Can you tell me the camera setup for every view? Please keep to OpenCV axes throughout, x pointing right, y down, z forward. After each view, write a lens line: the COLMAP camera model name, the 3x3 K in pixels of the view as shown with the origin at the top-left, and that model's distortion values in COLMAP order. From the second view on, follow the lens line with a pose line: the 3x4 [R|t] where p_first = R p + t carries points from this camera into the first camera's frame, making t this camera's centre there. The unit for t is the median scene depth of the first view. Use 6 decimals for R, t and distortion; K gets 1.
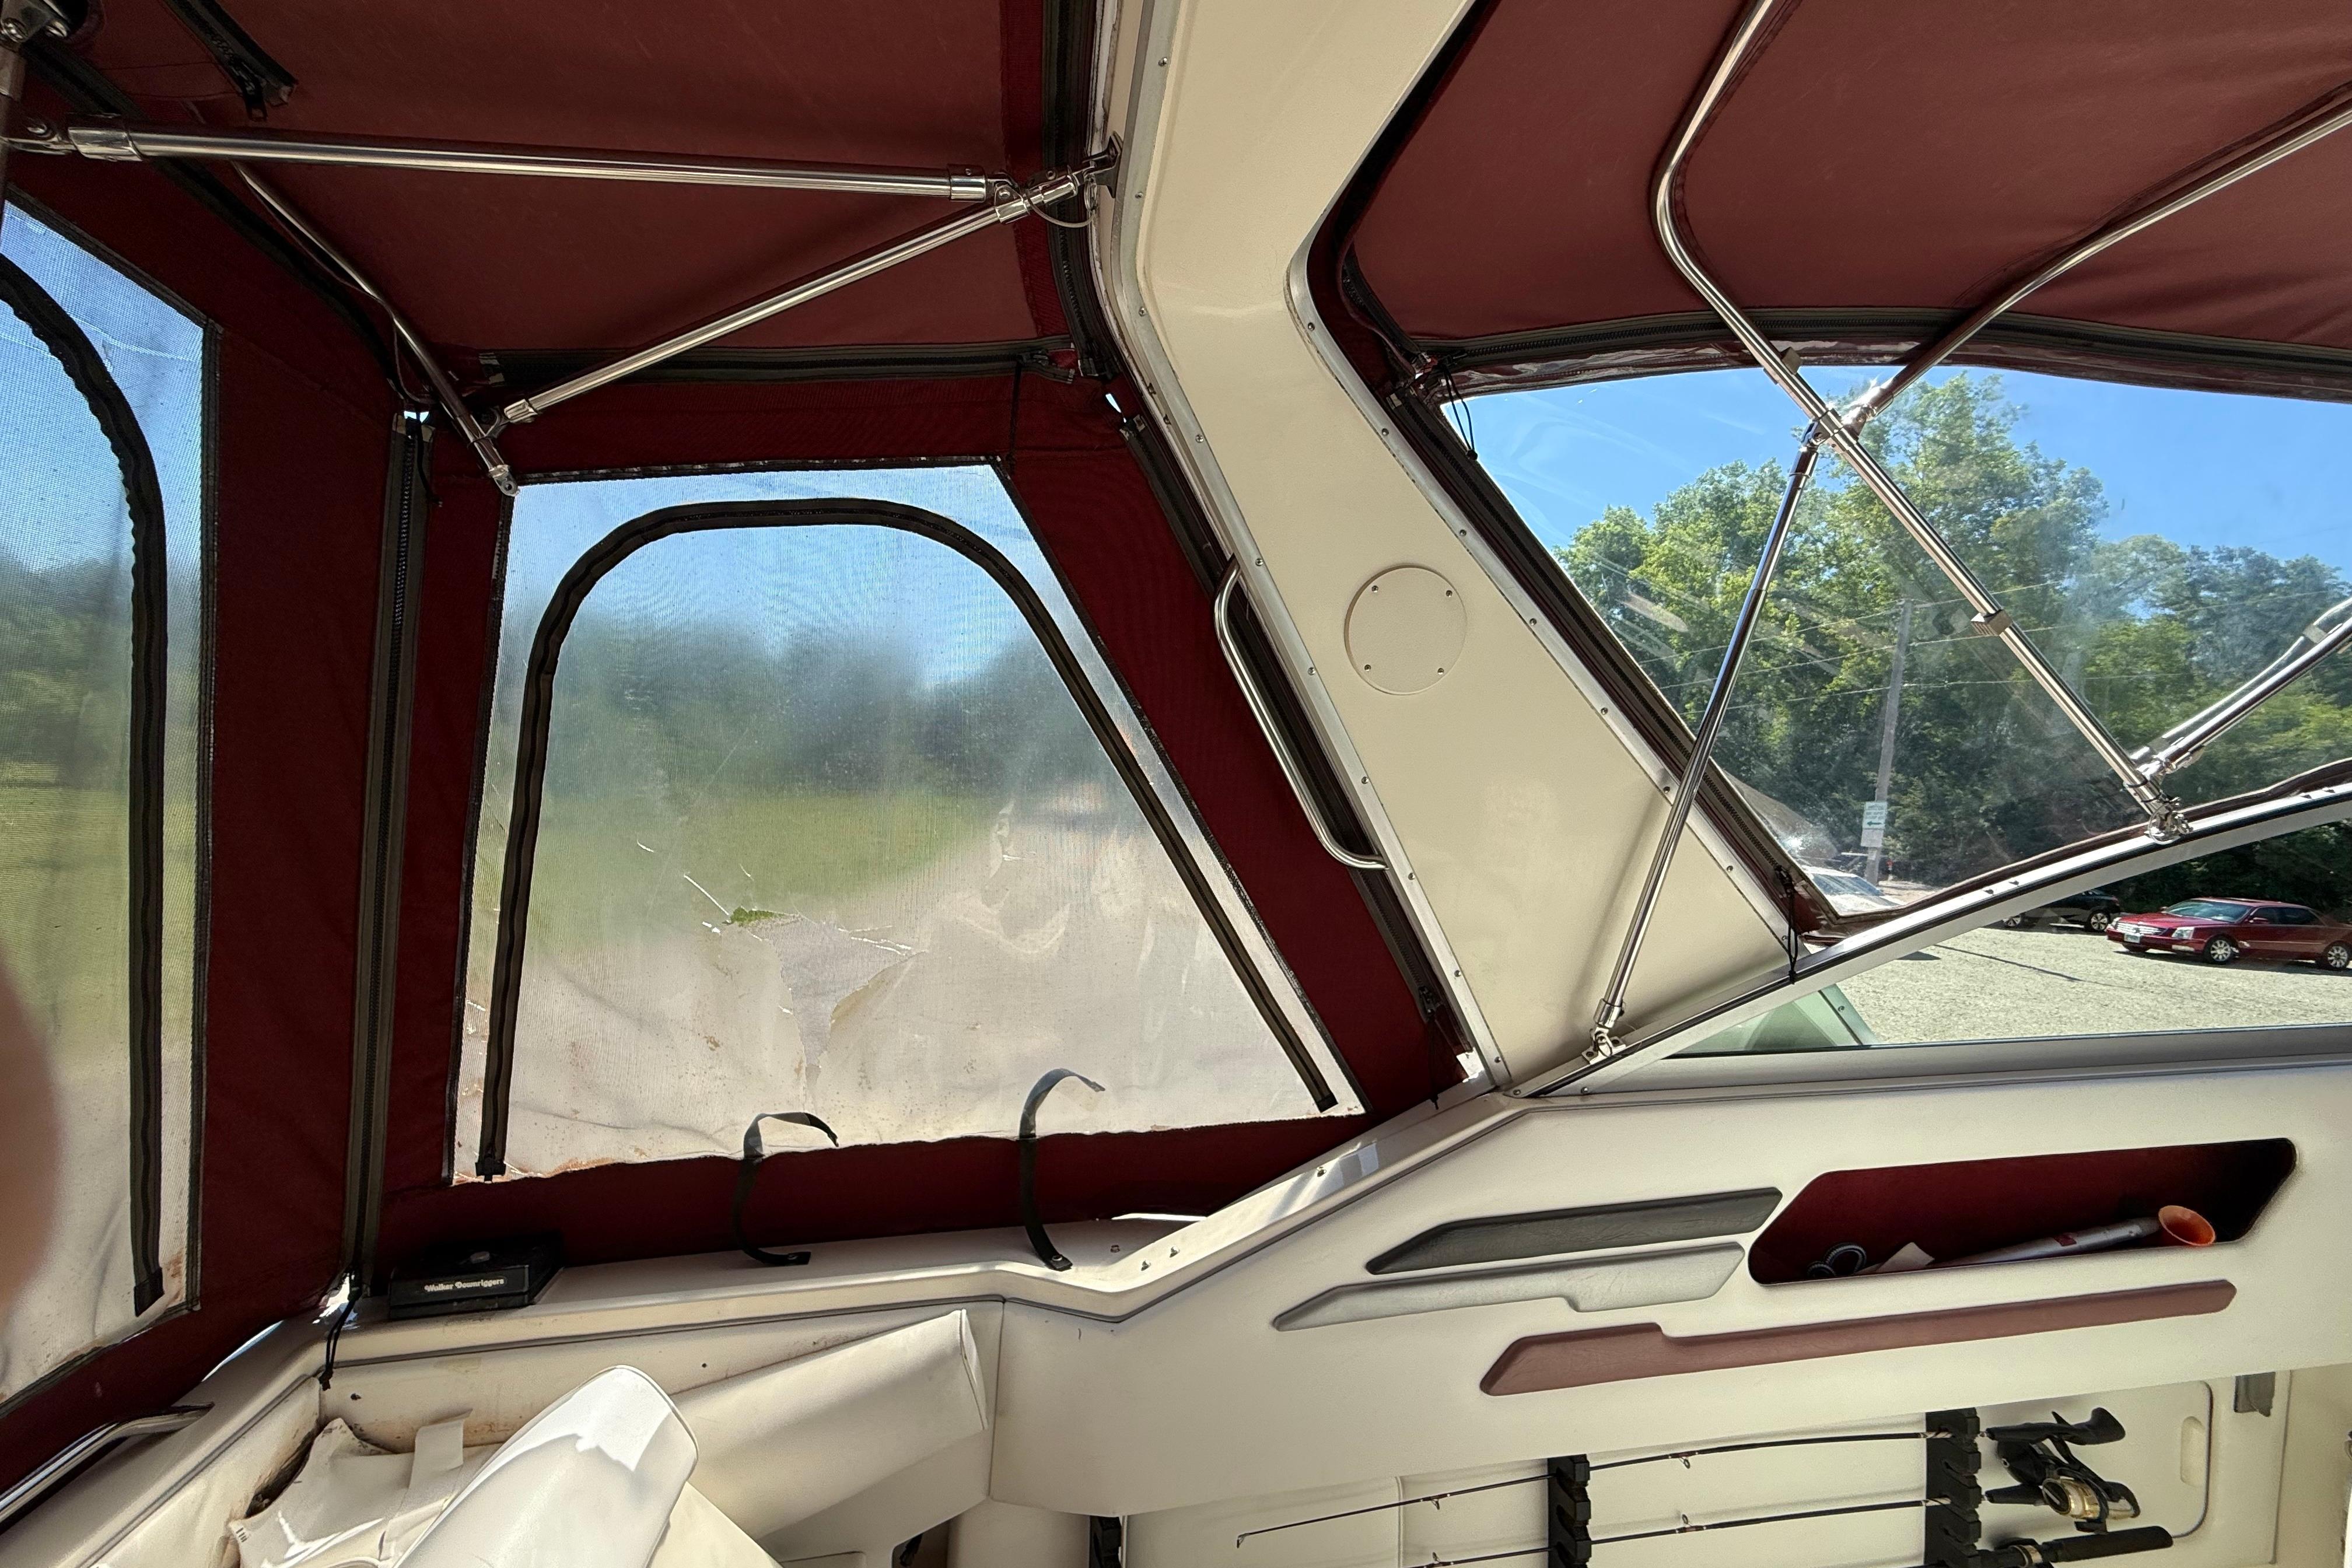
lens RADIAL K [[939.6, 0, 1165.5], [0, 939.6, 782.4], [0, 0, 1]] dist [0.002821, -0.001052]
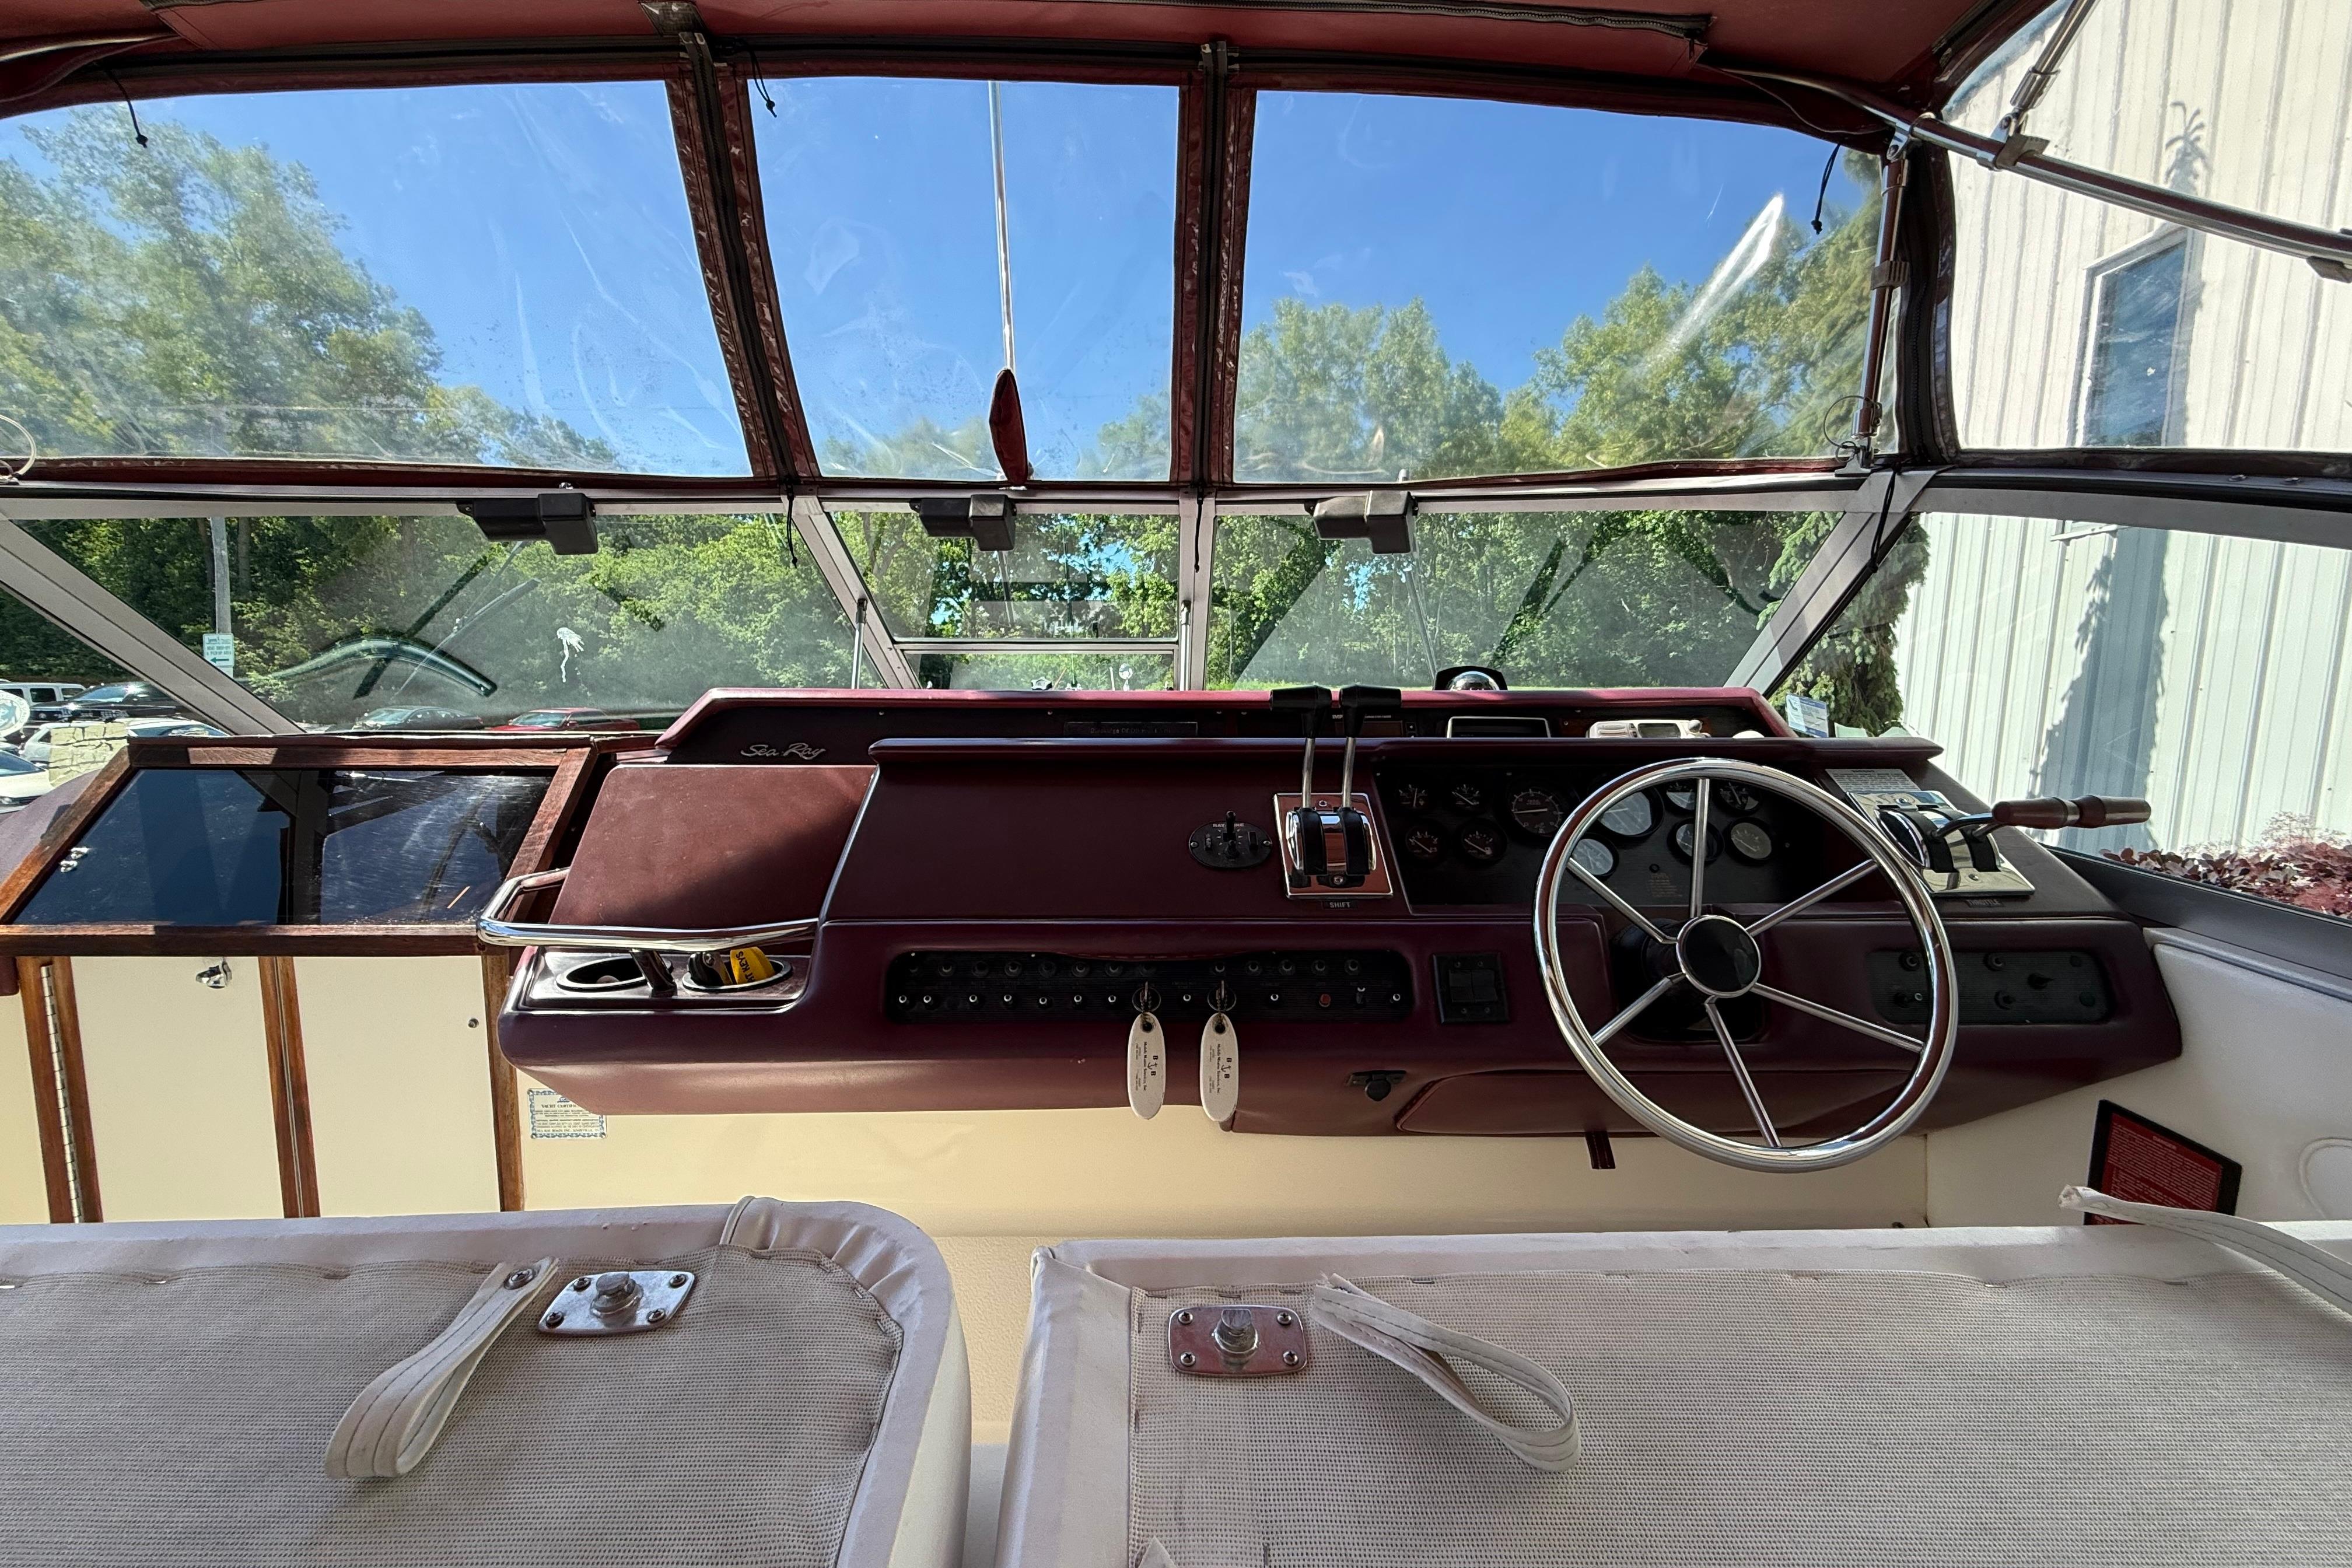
lens RADIAL K [[939.6, 0, 1169.8], [0, 939.6, 783.2], [0, 0, 1]] dist [0.002821, -0.001052]
pose [[0.174018, -0.170738, 0.969828, 0.908382], [-0.000048, 0.984853, 0.173392, 0.094214], [-0.984742, -0.030219, 0.171374, -0.238793]]
